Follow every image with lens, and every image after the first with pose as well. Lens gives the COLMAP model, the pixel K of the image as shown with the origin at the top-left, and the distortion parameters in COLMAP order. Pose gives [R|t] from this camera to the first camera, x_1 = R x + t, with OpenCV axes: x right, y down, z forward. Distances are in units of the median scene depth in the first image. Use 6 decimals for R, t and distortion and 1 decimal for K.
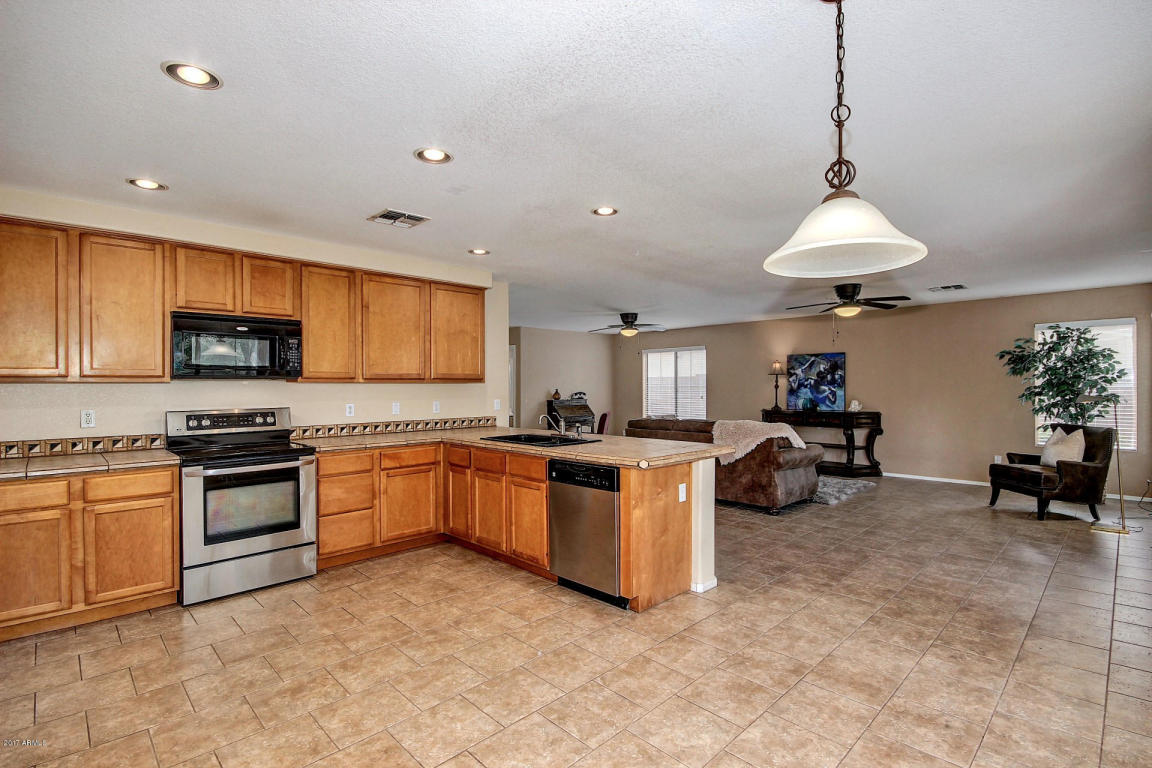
lens RADIAL K [[544.9, 0, 582.3], [0, 544.9, 386.0], [0, 0, 1]] dist [0.004121, -0.007892]
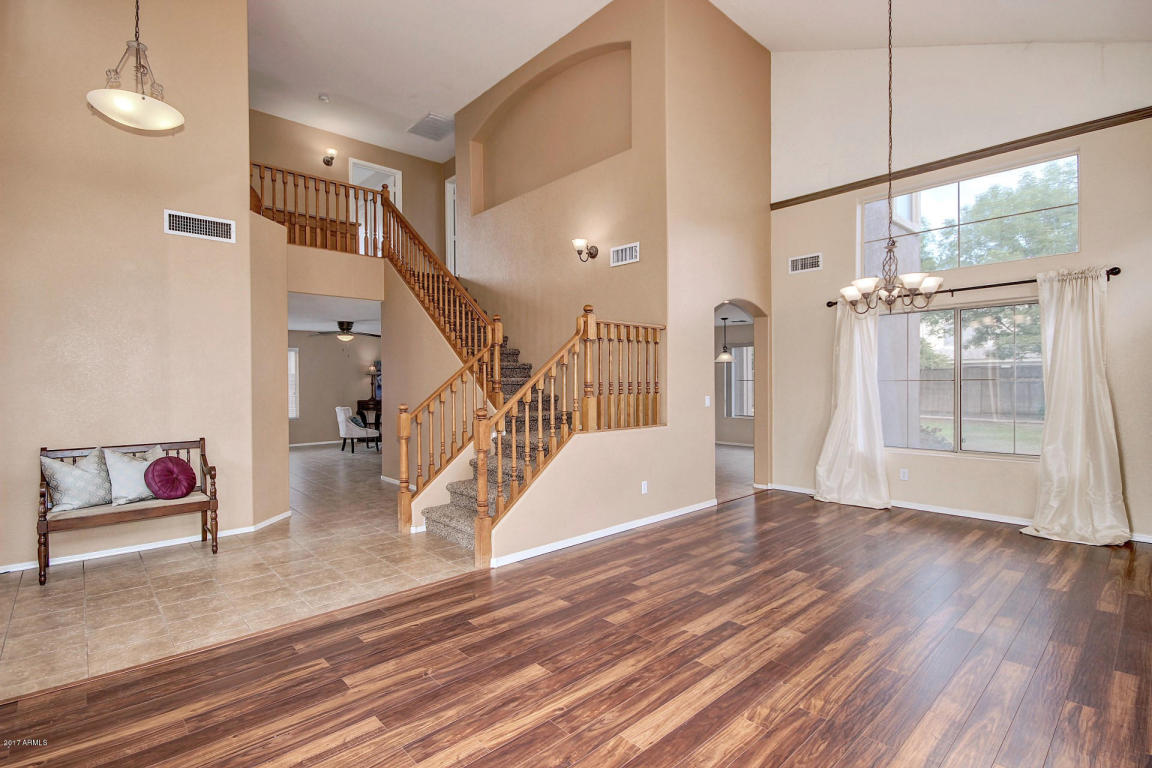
lens RADIAL K [[544.9, 0, 571.8], [0, 544.9, 387.9], [0, 0, 1]] dist [0.004121, -0.007892]
pose [[0.062922, -0.011383, 0.997954, -1.569813], [0.007748, 0.999910, 0.010917, 0.002318], [-0.997988, 0.007046, 0.063004, 0.619035]]
